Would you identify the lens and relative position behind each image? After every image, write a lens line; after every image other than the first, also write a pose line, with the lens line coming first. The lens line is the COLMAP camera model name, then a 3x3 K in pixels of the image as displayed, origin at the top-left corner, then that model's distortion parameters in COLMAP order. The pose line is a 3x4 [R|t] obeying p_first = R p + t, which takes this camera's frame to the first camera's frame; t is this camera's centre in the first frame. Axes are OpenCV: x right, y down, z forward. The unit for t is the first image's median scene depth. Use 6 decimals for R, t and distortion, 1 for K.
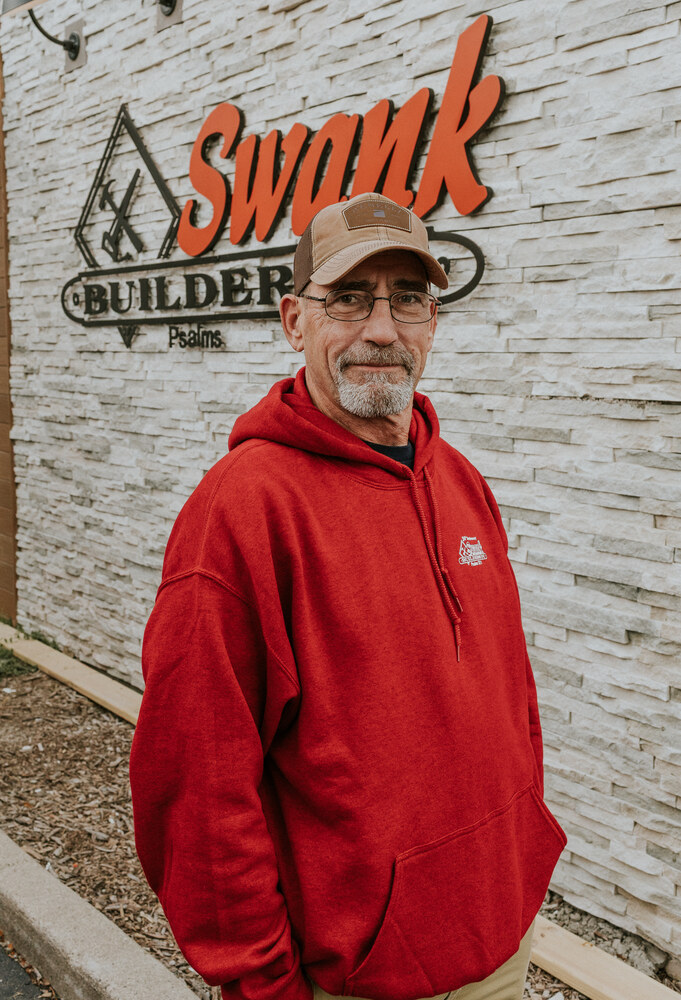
lens RADIAL K [[1088.9, 0, 315.7], [0, 1088.9, 487.8], [0, 0, 1]] dist [0.006397, 0.000000]
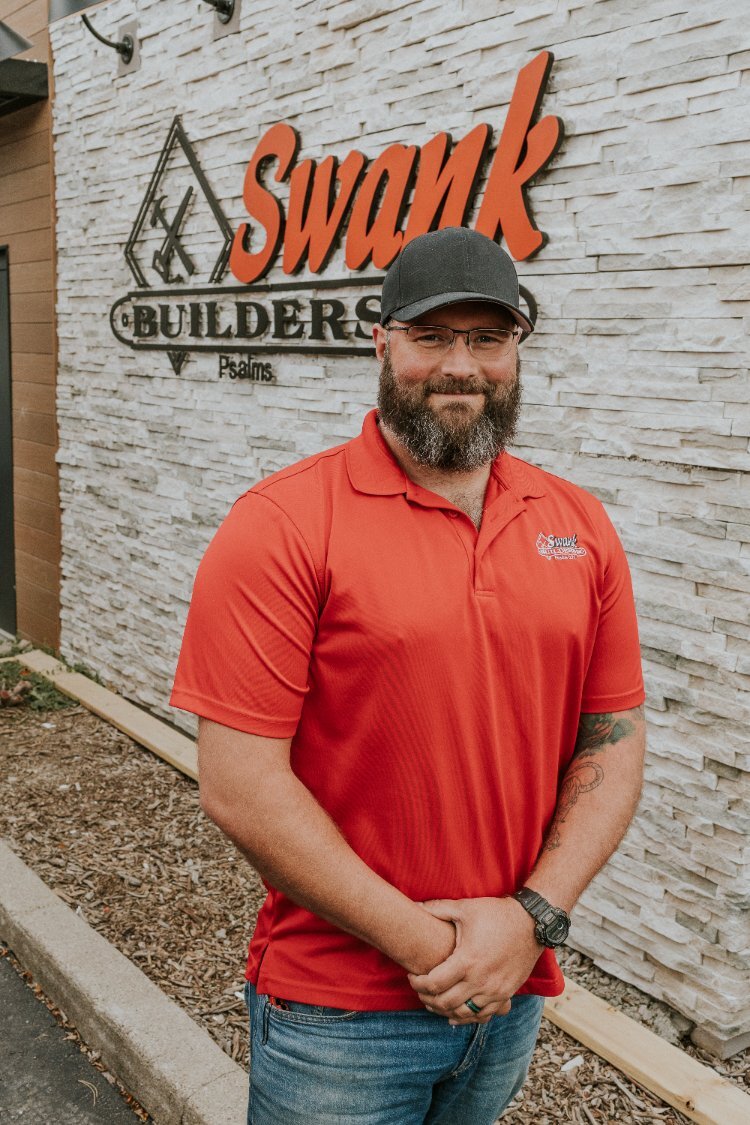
lens RADIAL K [[1184.9, 0, 372.3], [0, 1184.9, 560.4], [0, 0, 1]] dist [0.006290, 0.000000]
pose [[0.999312, 0.030155, -0.021605, 0.028999], [-0.028997, 0.998223, 0.052053, -0.028336], [0.023137, -0.051391, 0.998411, -0.046049]]
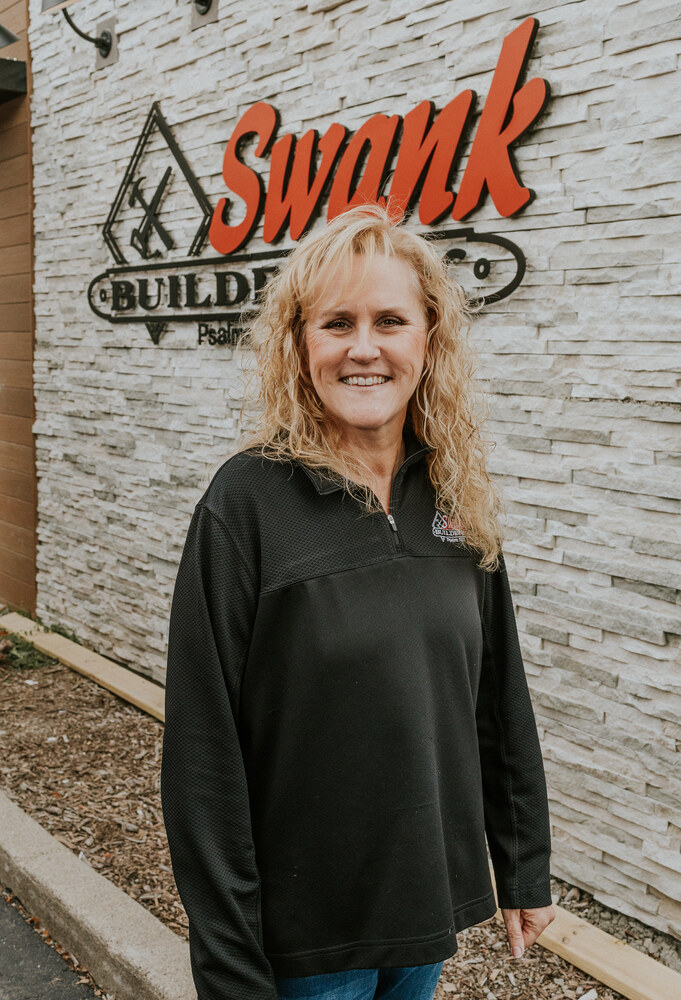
lens RADIAL K [[1088.9, 0, 299.1], [0, 1088.9, 492.1], [0, 0, 1]] dist [0.006397, 0.000000]
pose [[0.999816, 0.016041, -0.010543, -0.030316], [-0.015998, 0.999863, 0.004194, 0.001925], [0.010609, -0.004025, 0.999936, -0.006731]]
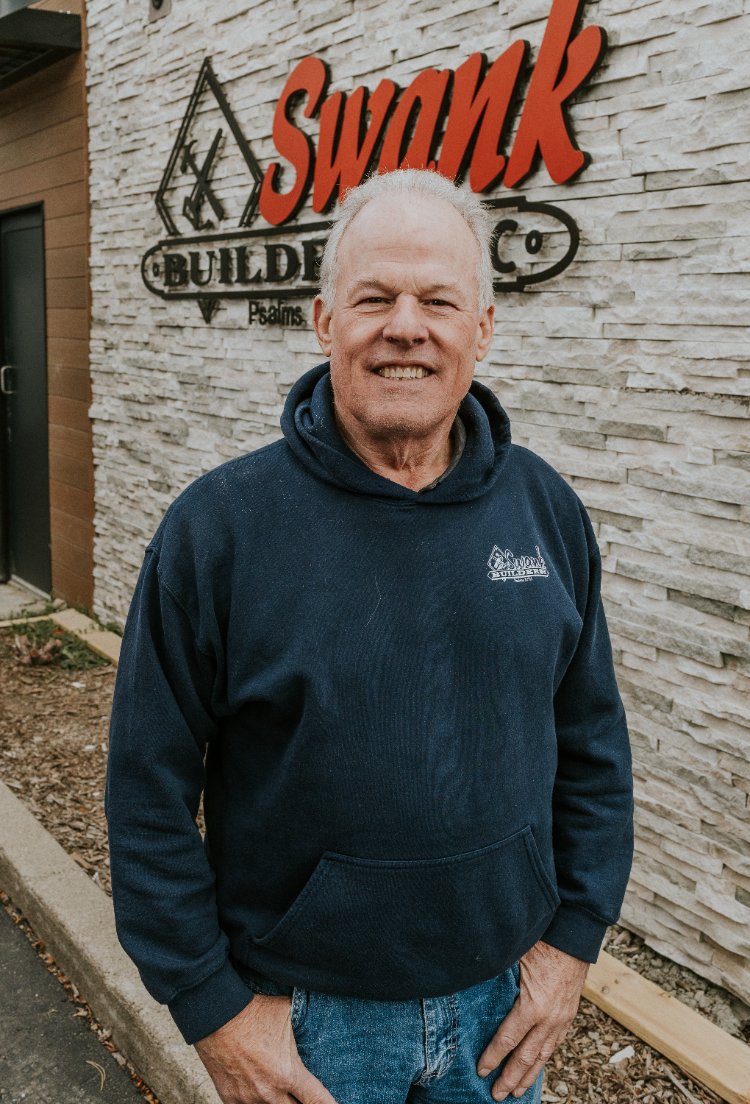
lens RADIAL K [[1166.9, 0, 356.4], [0, 1166.9, 508.8], [0, 0, 1]] dist [0.005032, 0.000000]
pose [[0.996636, 0.027030, -0.077369, 0.039752], [-0.024371, 0.999086, 0.035109, -0.009798], [0.078247, -0.033106, 0.996384, 0.016134]]
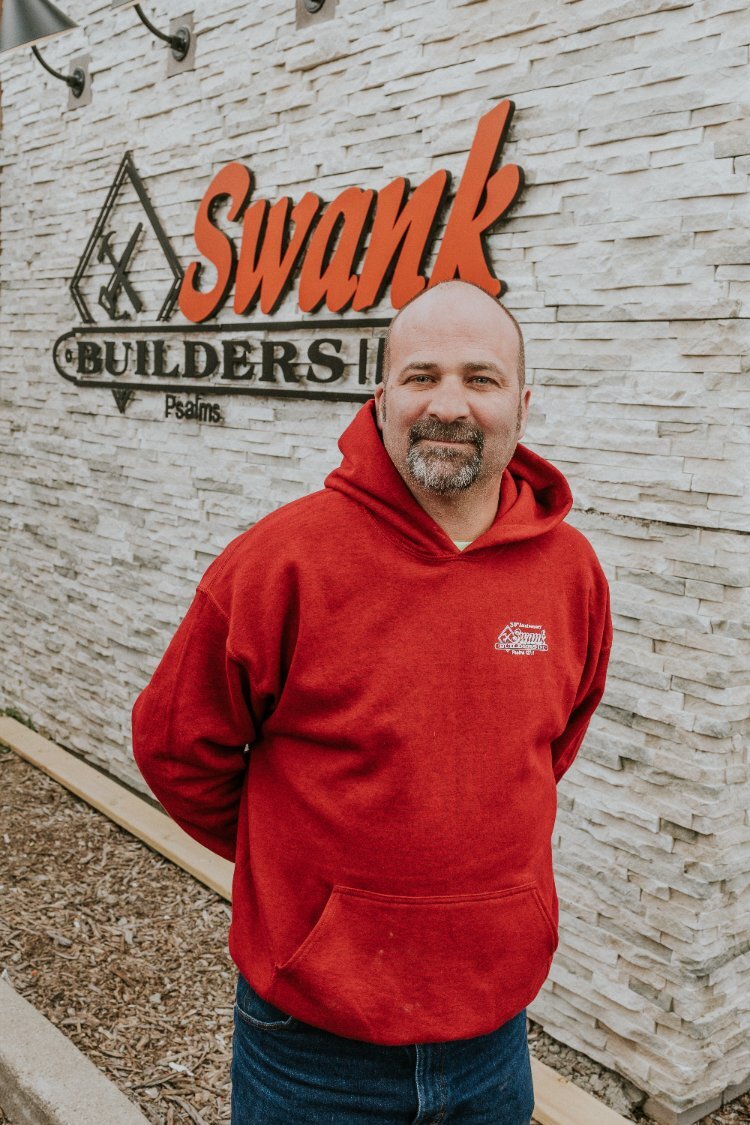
lens RADIAL K [[1184.9, 0, 373.6], [0, 1184.9, 557.2], [0, 0, 1]] dist [0.006290, 0.000000]
pose [[0.998387, 0.047831, 0.030584, 0.019846], [-0.048273, 0.998738, 0.013876, -0.033700], [-0.029881, -0.015330, 0.999436, -0.023582]]
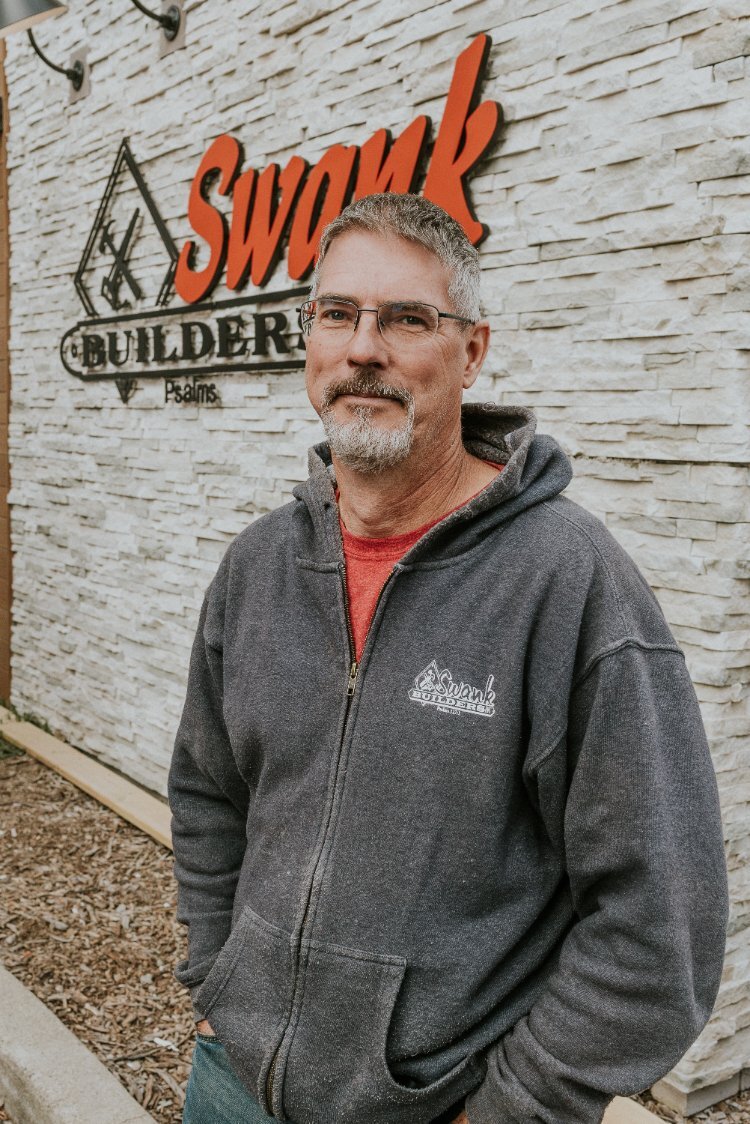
lens RADIAL K [[1215.3, 0, 334.4], [0, 1215.3, 582.5], [0, 0, 1]] dist [0.006787, 0.000000]
pose [[0.998077, 0.026425, -0.056068, 0.073903], [-0.026428, 0.999650, 0.000694, 0.019058], [0.056067, 0.000790, 0.998427, -0.014584]]
